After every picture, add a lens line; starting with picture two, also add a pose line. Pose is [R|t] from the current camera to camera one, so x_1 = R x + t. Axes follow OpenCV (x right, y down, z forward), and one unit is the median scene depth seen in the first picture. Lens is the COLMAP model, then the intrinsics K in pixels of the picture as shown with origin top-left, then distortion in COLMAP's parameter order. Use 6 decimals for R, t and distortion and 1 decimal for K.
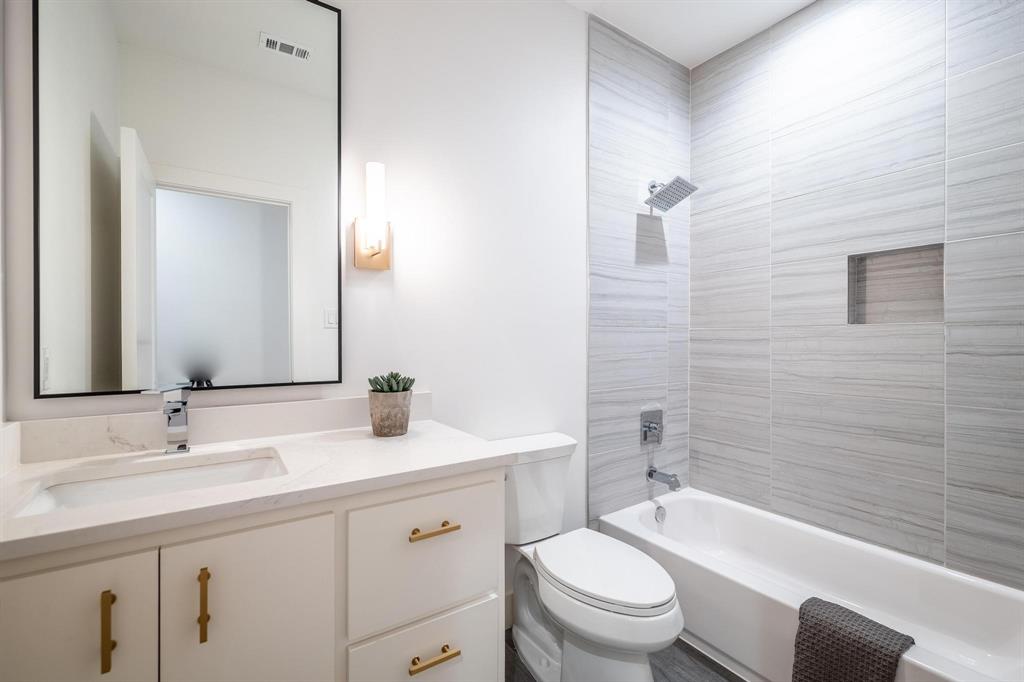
lens RADIAL K [[424.3, 0, 505.2], [0, 424.3, 342.6], [0, 0, 1]] dist [-0.001990, -0.000070]
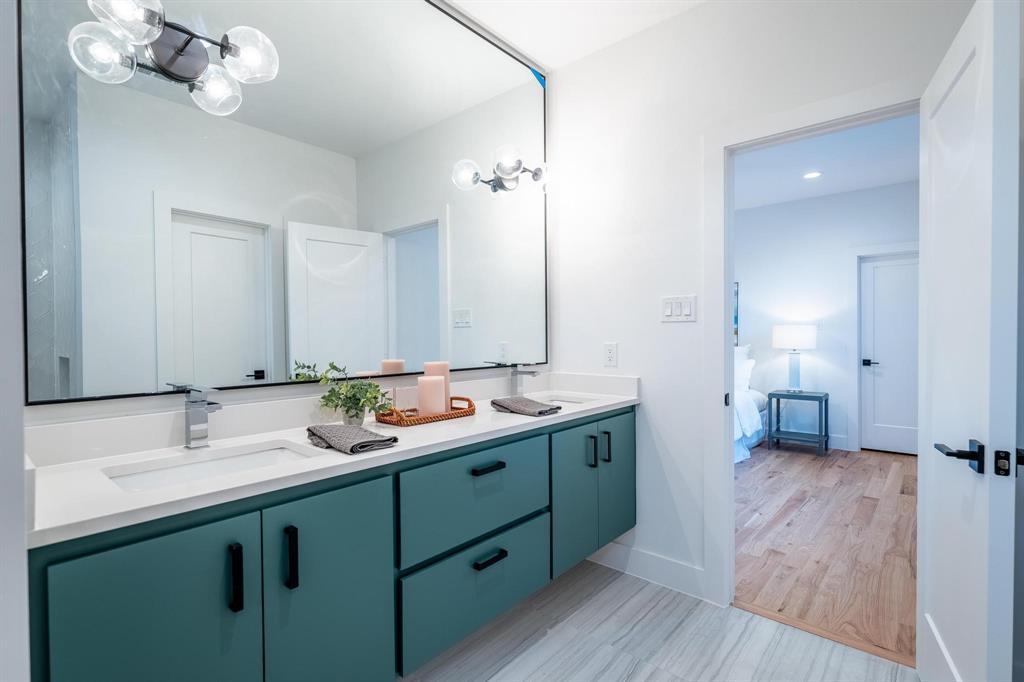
lens RADIAL K [[497.9, 0, 514.6], [0, 497.9, 340.1], [0, 0, 1]] dist [0.000435, -0.000079]
pose [[0.956547, -0.010261, 0.291397, -0.377781], [0.009562, 0.999947, 0.003824, -0.015696], [-0.291421, -0.000871, 0.956595, -0.474052]]
